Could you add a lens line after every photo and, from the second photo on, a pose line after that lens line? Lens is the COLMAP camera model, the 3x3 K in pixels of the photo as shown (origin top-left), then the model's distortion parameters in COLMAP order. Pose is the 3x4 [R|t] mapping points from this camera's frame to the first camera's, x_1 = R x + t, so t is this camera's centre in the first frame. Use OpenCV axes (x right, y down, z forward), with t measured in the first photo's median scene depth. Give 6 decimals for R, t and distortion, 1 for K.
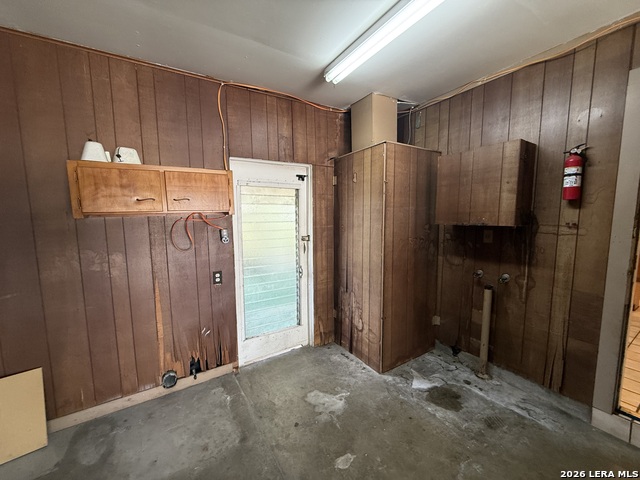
lens RADIAL K [[253.9, 0, 320.7], [0, 253.9, 240.1], [0, 0, 1]] dist [-0.000495, -0.000031]
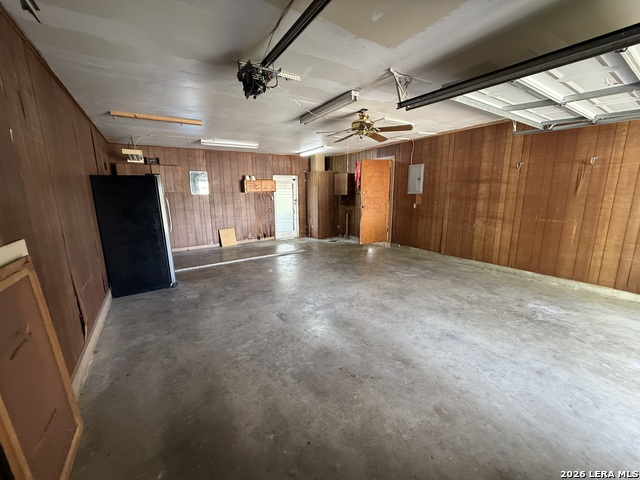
lens RADIAL K [[253.9, 0, 319.4], [0, 253.9, 239.2], [0, 0, 1]] dist [-0.000495, -0.000031]
pose [[0.999717, -0.004078, 0.023422, 0.155382], [0.002244, 0.996968, 0.077779, 0.231524], [-0.023668, -0.077705, 0.996695, -2.134513]]
